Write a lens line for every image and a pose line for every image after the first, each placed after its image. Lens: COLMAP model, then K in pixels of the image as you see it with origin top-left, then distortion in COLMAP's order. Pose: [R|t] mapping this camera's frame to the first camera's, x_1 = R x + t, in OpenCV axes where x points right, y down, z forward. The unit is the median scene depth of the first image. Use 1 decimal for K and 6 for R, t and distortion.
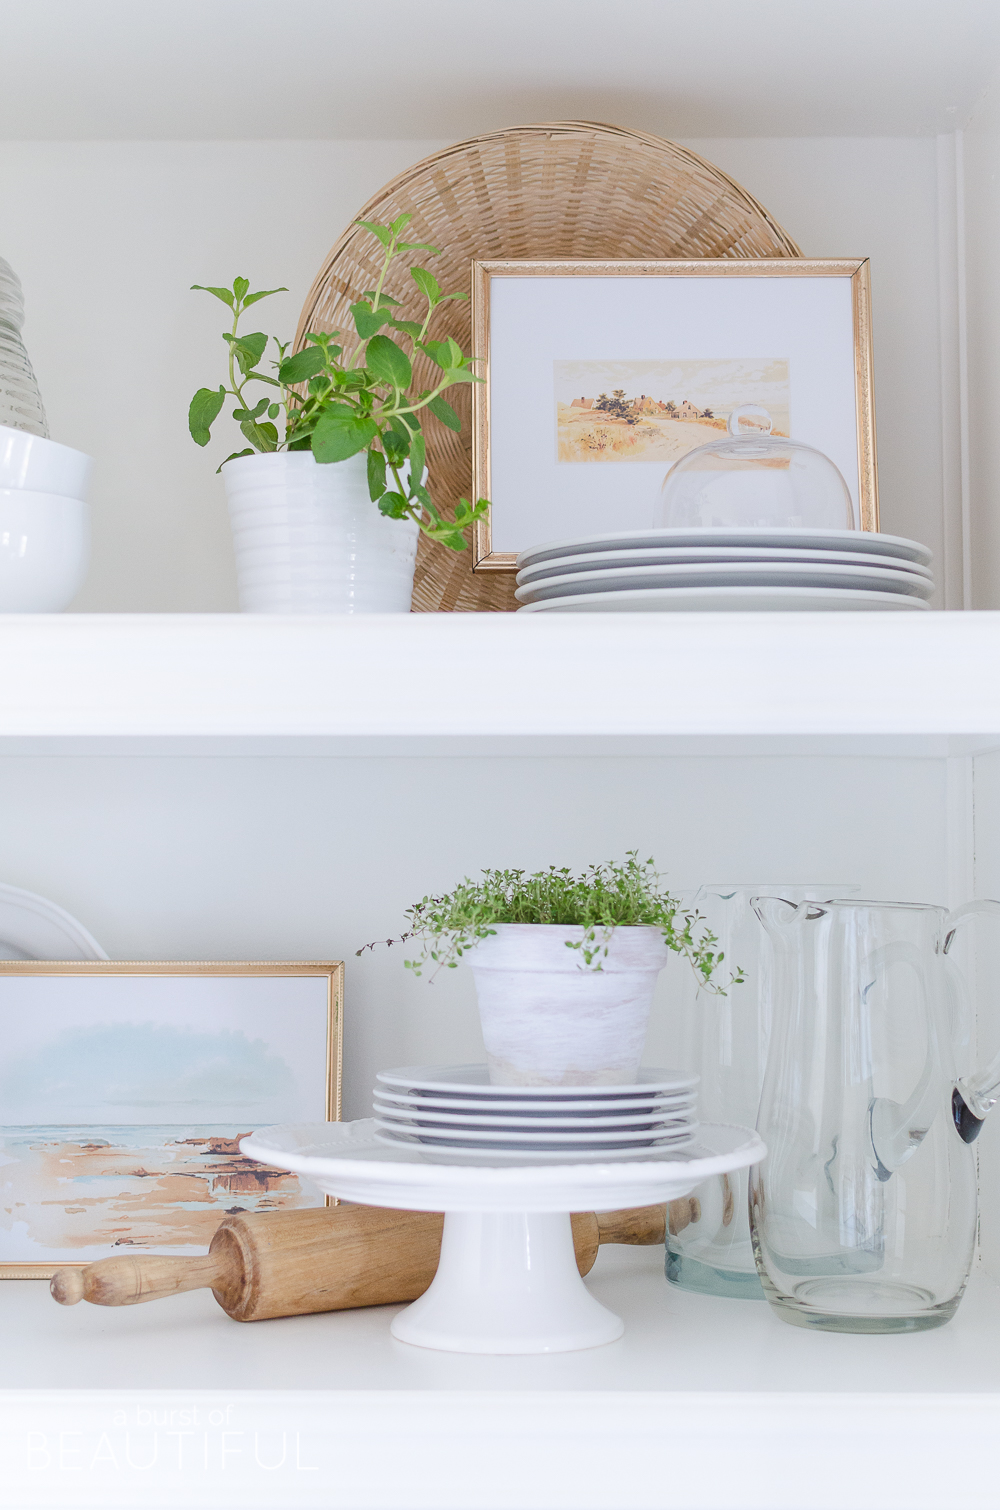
lens RADIAL K [[2289.0, 0, 500.0], [0, 2289.0, 755.0], [0, 0, 1]] dist [0.014702, 0.112245]
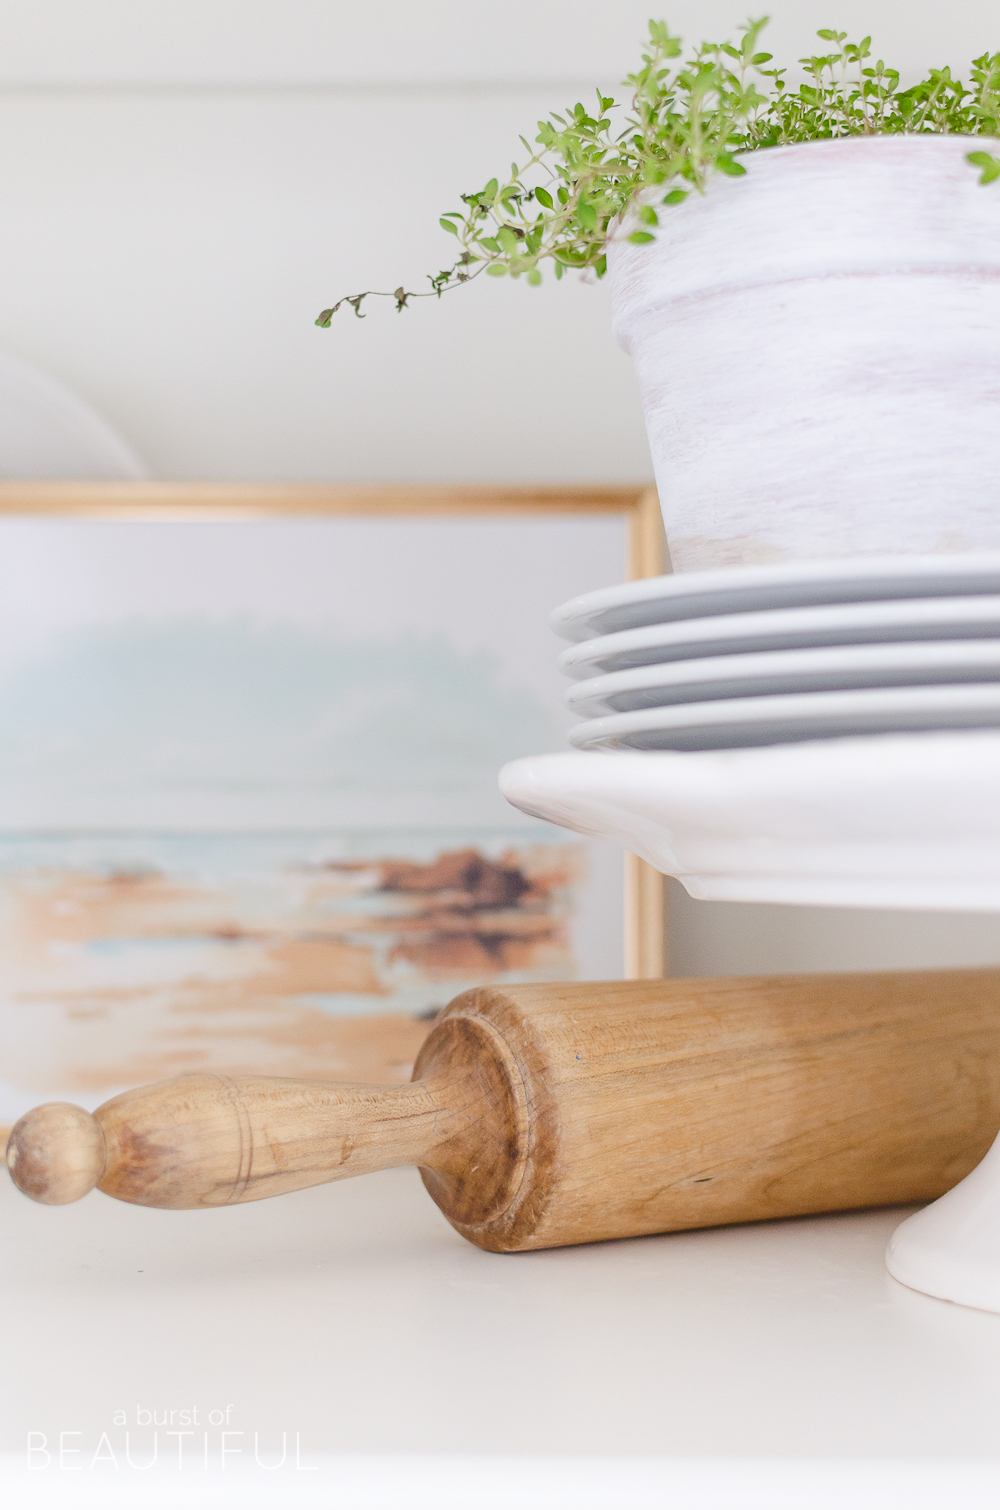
lens RADIAL K [[2289.0, 0, 500.0], [0, 2289.0, 755.0], [0, 0, 1]] dist [0.014702, 0.112245]
pose [[0.999849, 0.004751, -0.016702, -0.094638], [-0.004330, 0.999673, 0.025193, 0.134356], [0.016816, -0.025117, 0.999543, 0.540538]]
